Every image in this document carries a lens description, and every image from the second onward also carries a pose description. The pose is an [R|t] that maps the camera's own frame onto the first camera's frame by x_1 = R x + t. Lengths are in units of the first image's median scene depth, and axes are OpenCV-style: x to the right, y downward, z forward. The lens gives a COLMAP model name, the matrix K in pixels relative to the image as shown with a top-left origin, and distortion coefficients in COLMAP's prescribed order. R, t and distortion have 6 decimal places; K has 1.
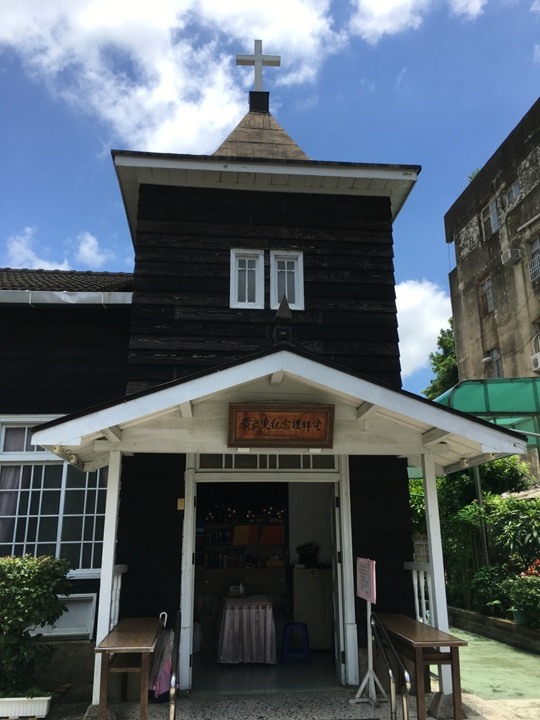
lens RADIAL K [[620.7, 0, 274.9], [0, 620.7, 356.6], [0, 0, 1]] dist [0.087140, -0.133633]
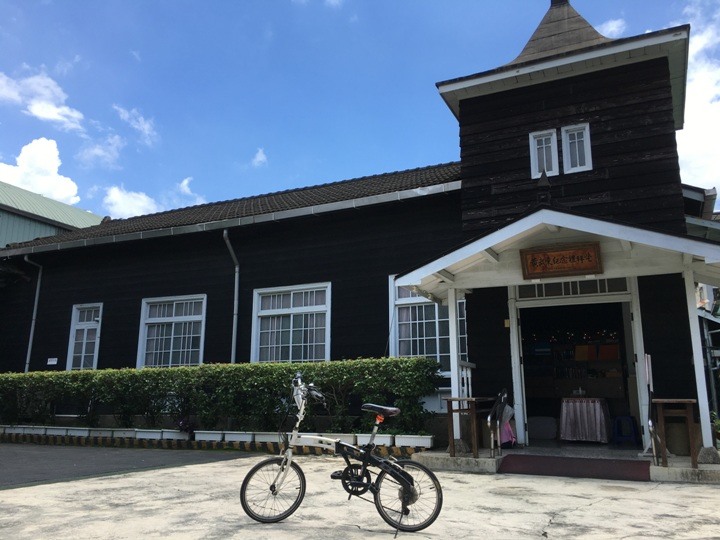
lens RADIAL K [[620.7, 0, 359.7], [0, 620.7, 265.2], [0, 0, 1]] dist [0.087140, -0.133633]
pose [[0.854675, -0.105278, -0.508376, 0.271256], [0.141468, 0.989394, 0.032944, 0.008048], [0.499516, -0.100075, 0.860505, -0.349406]]
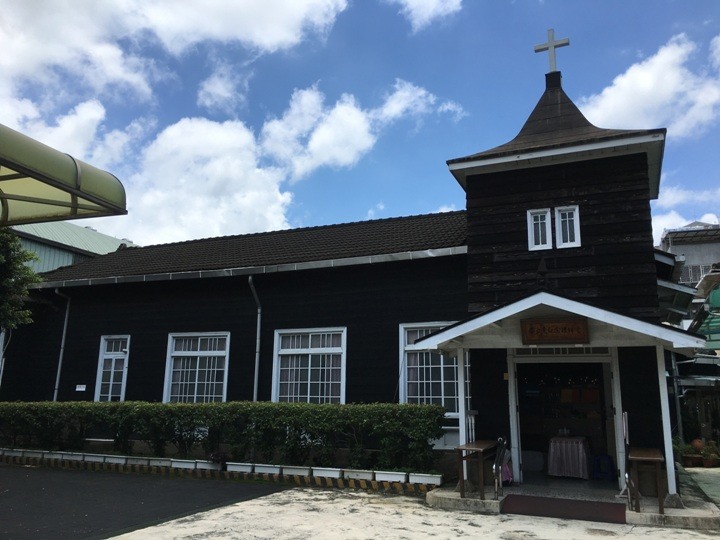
lens RADIAL K [[620.7, 0, 362.3], [0, 620.7, 263.6], [0, 0, 1]] dist [0.087140, -0.133633]
pose [[0.876738, -0.084441, -0.473498, 0.293783], [0.118071, 0.992130, 0.041691, -0.158700], [0.466251, -0.092458, 0.879808, -0.554186]]
